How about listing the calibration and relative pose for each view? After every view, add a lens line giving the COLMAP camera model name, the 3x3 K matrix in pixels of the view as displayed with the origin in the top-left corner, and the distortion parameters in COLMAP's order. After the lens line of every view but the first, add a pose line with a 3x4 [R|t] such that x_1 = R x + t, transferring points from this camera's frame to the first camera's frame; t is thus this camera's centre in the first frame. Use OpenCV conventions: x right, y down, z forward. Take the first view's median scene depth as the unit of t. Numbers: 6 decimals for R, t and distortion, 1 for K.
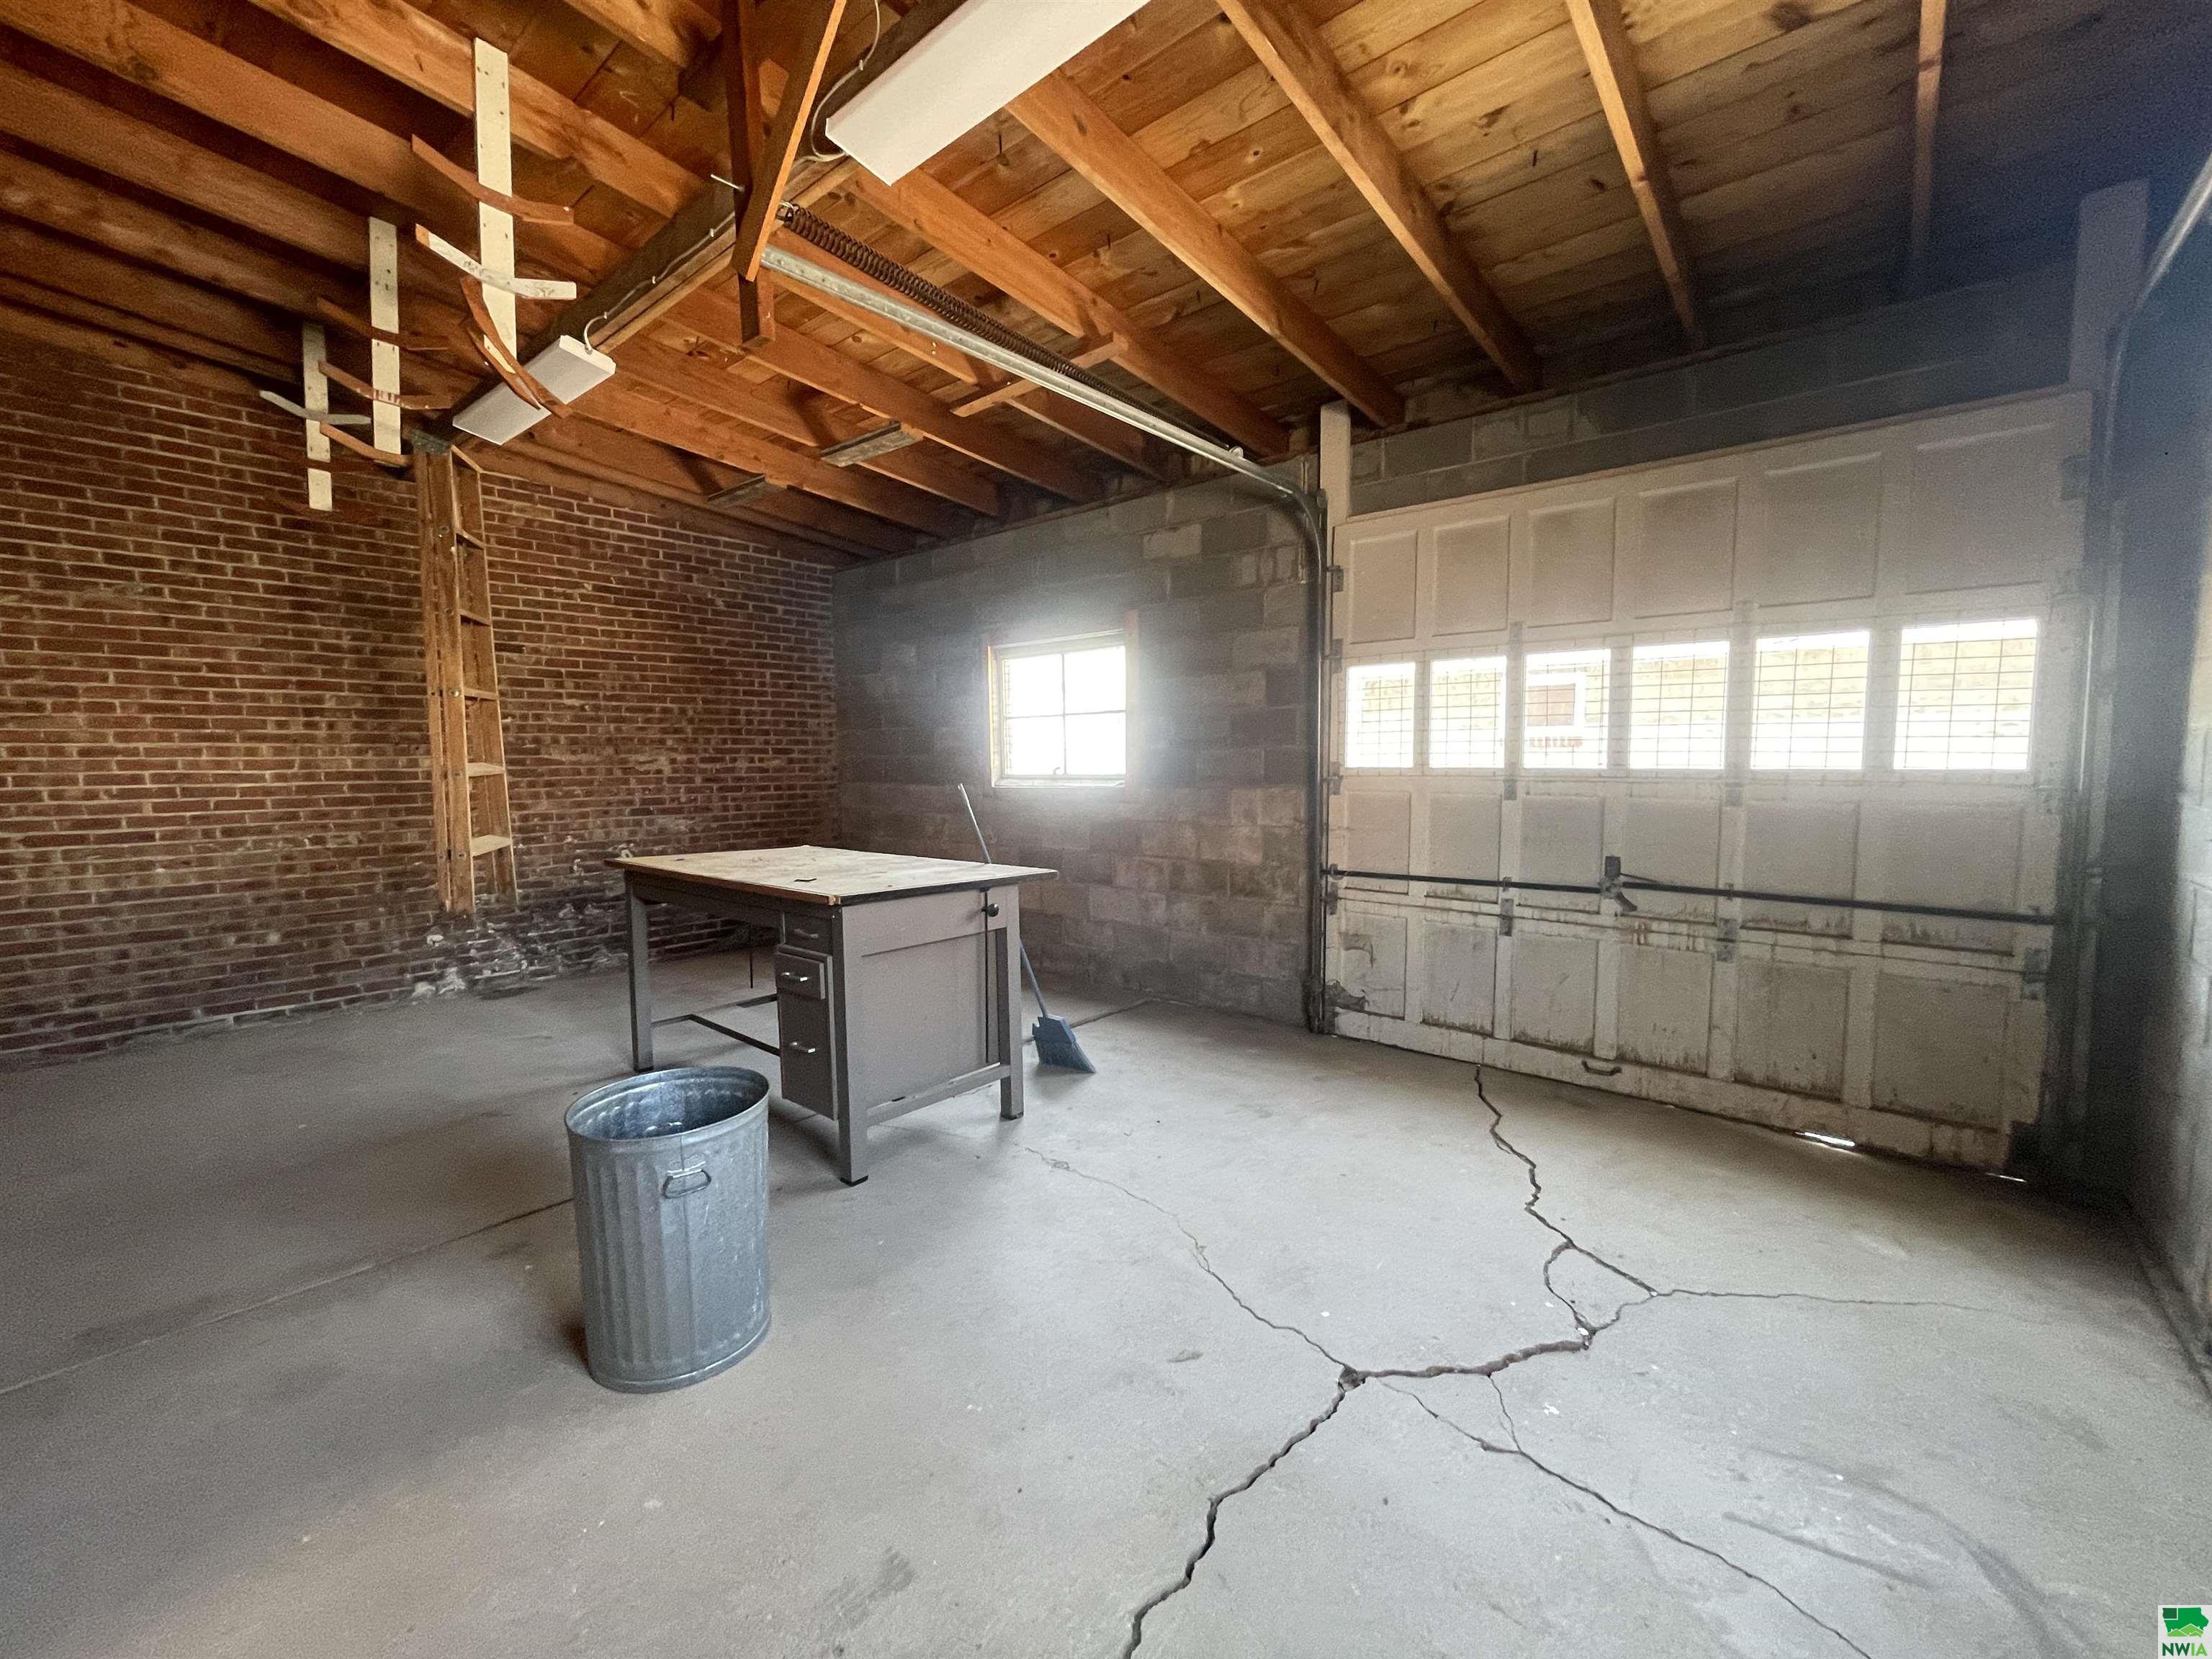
lens RADIAL K [[892.7, 0, 1096.7], [0, 892.7, 826.4], [0, 0, 1]] dist [-0.000181, 0.000047]
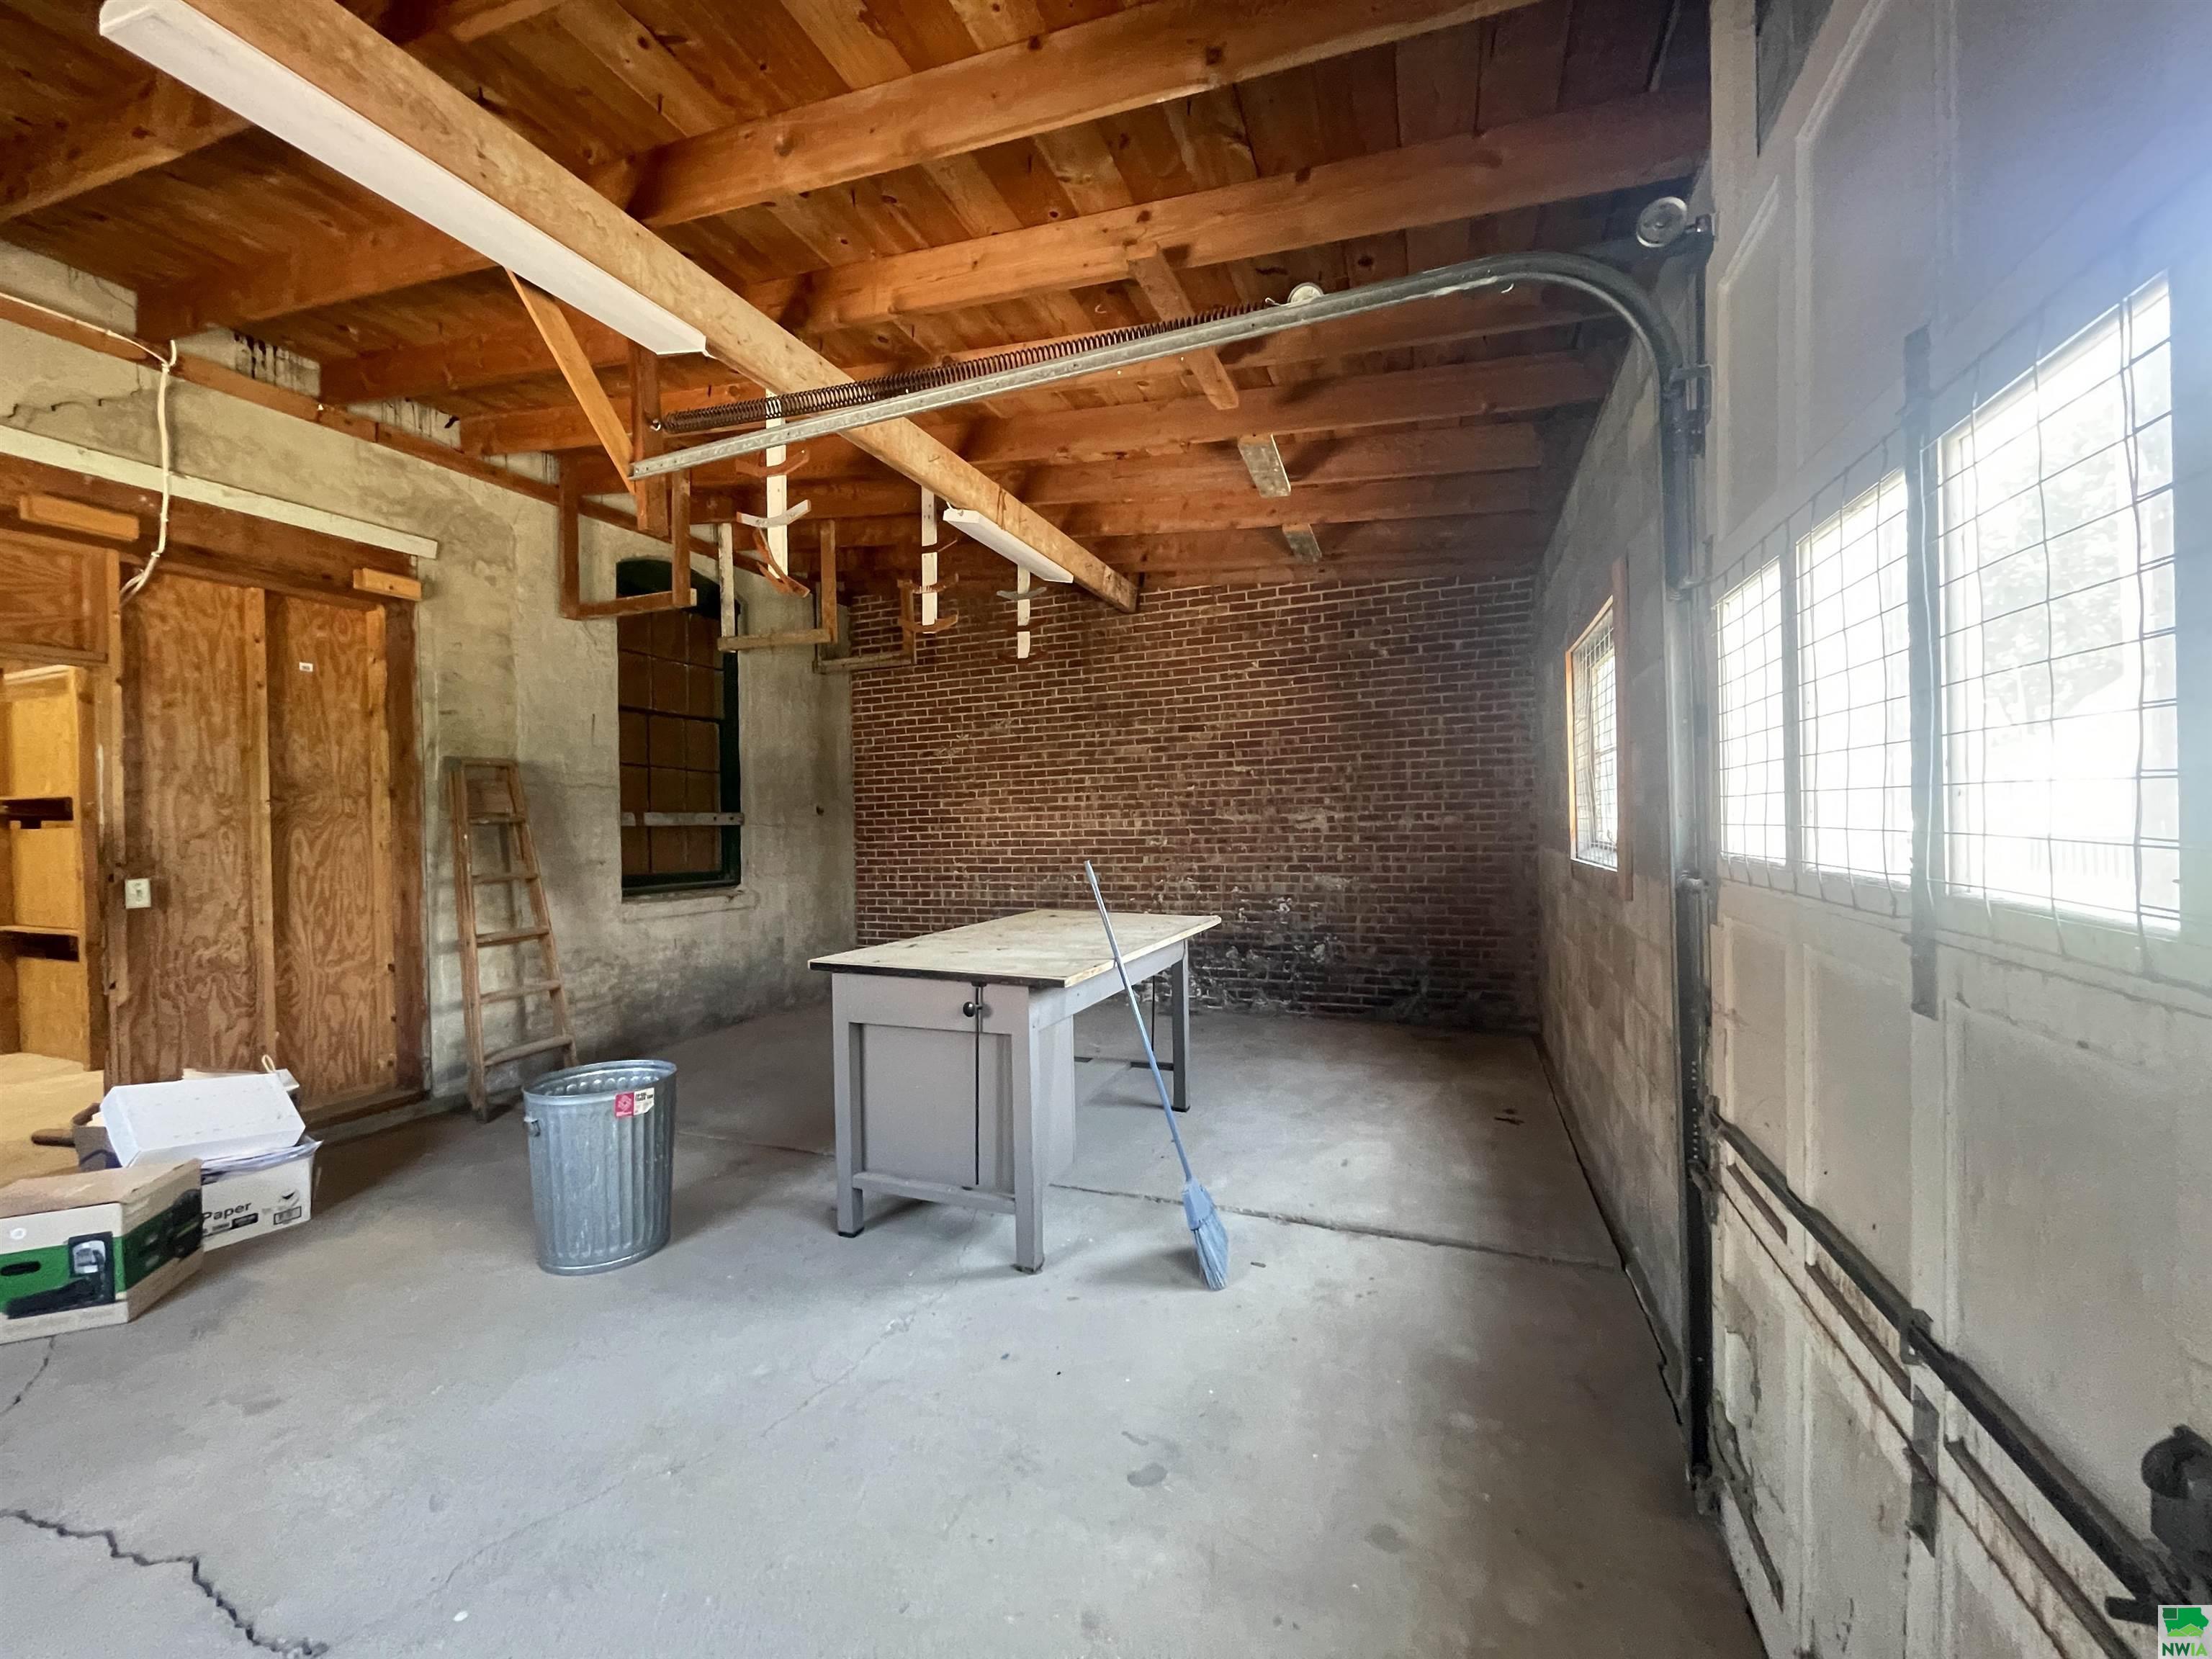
lens RADIAL K [[892.7, 0, 1096.7], [0, 892.7, 826.4], [0, 0, 1]] dist [-0.000181, 0.000047]
pose [[0.328371, 0.008520, -0.944511, 0.412638], [-0.049859, 0.998722, -0.008325, -0.046621], [0.943232, 0.049826, 0.328376, 0.449979]]
